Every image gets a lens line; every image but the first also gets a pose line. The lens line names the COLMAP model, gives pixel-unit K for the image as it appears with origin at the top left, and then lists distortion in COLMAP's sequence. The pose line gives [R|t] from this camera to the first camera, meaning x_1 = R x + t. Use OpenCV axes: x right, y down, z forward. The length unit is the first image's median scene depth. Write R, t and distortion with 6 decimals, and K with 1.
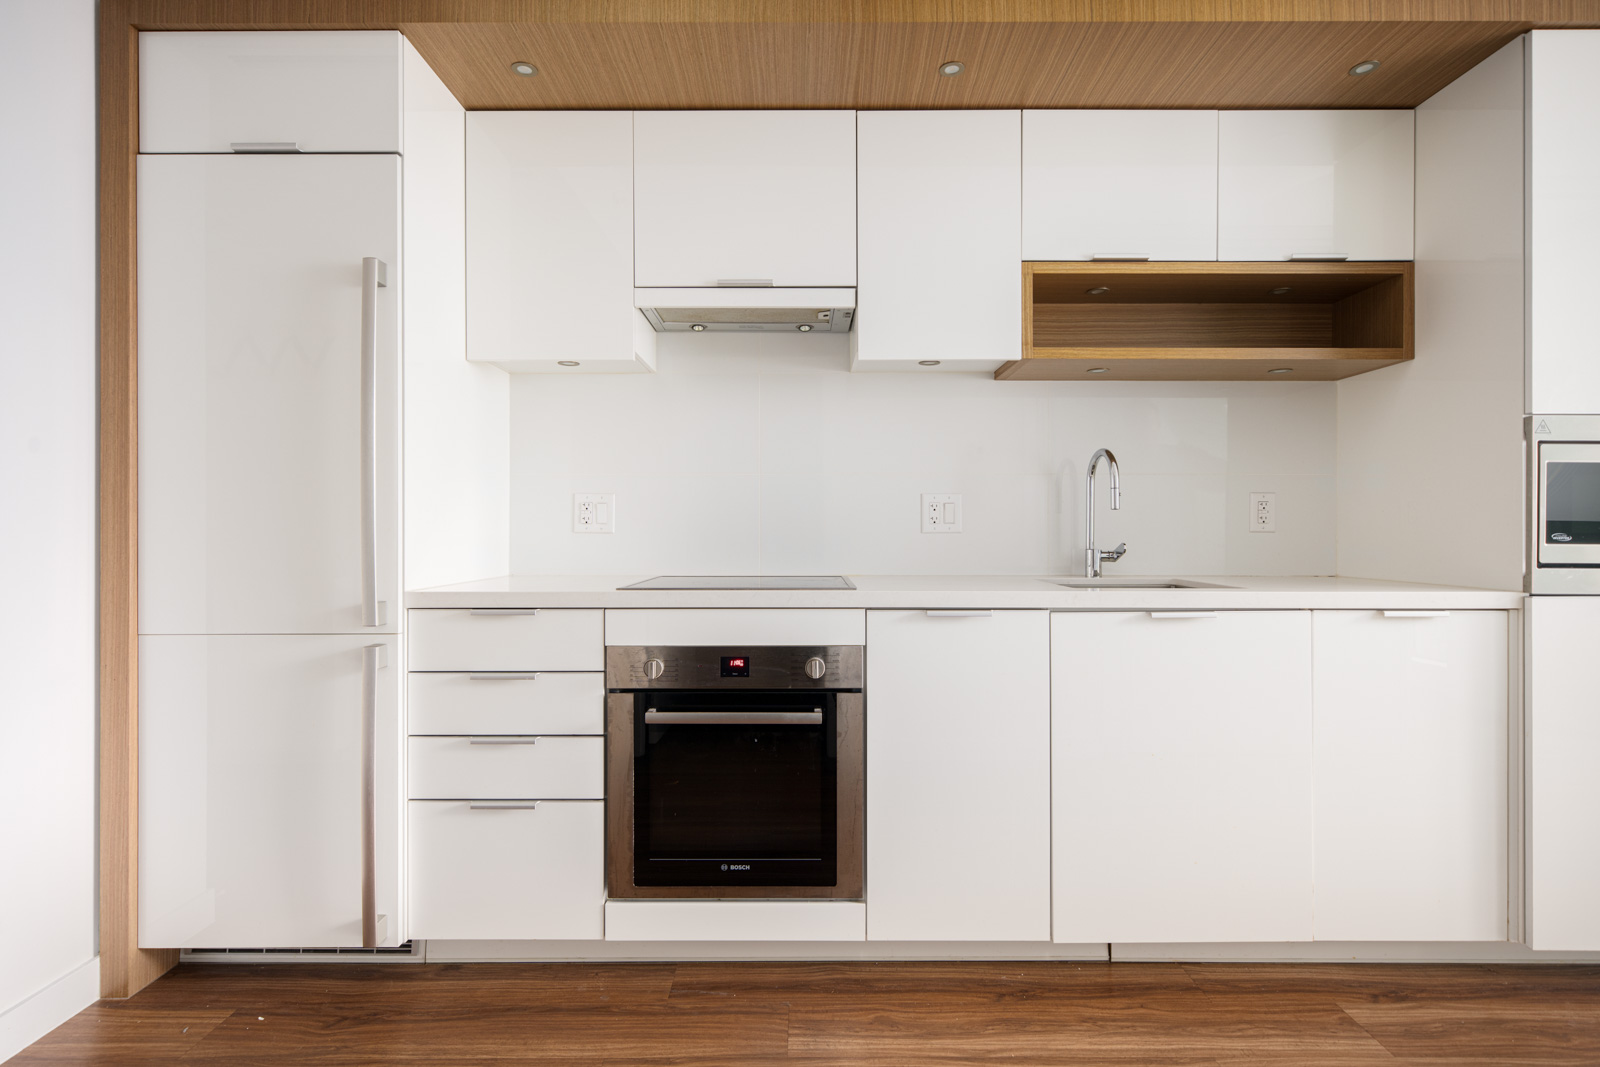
lens RADIAL K [[767.9, 0, 812.6], [0, 767.9, 528.8], [0, 0, 1]] dist [0.001515, 0.001041]
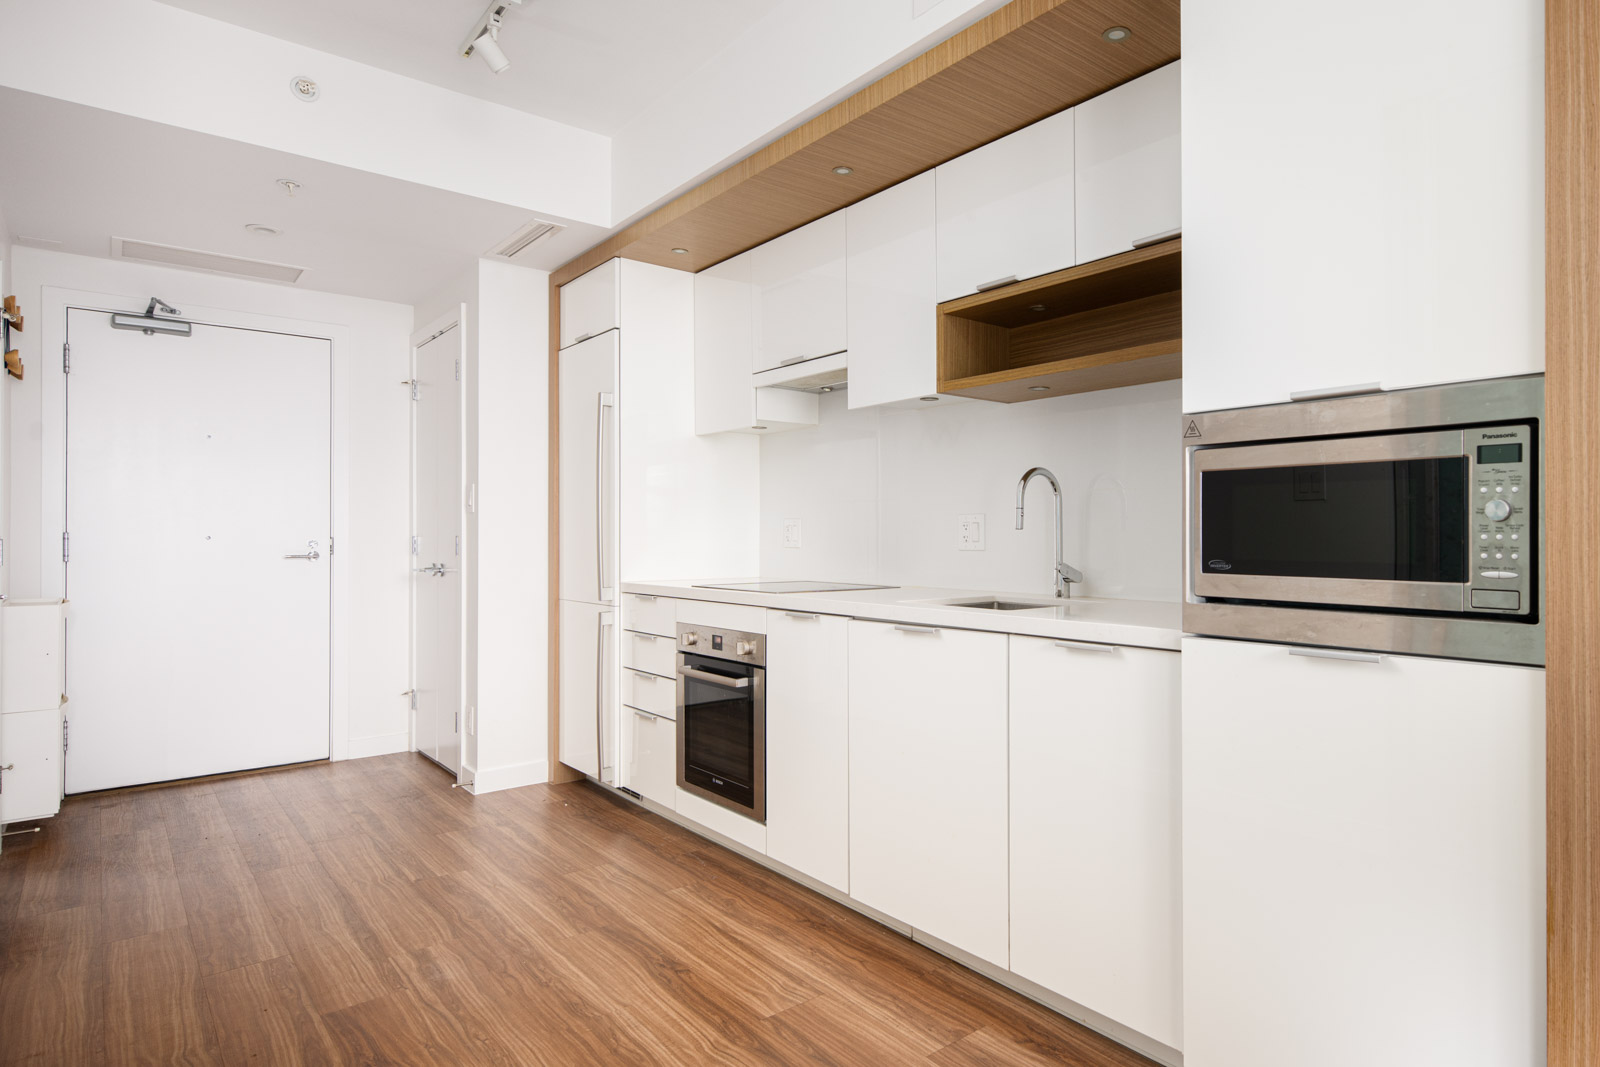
lens RADIAL K [[898.7, 0, 939.2], [0, 898.7, 531.8], [0, 0, 1]] dist [0.005637, 0.000514]
pose [[0.682098, -0.005819, -0.731238, 1.430153], [0.002979, 0.999982, -0.005180, -0.019255], [0.731255, 0.001355, 0.682103, 0.149628]]
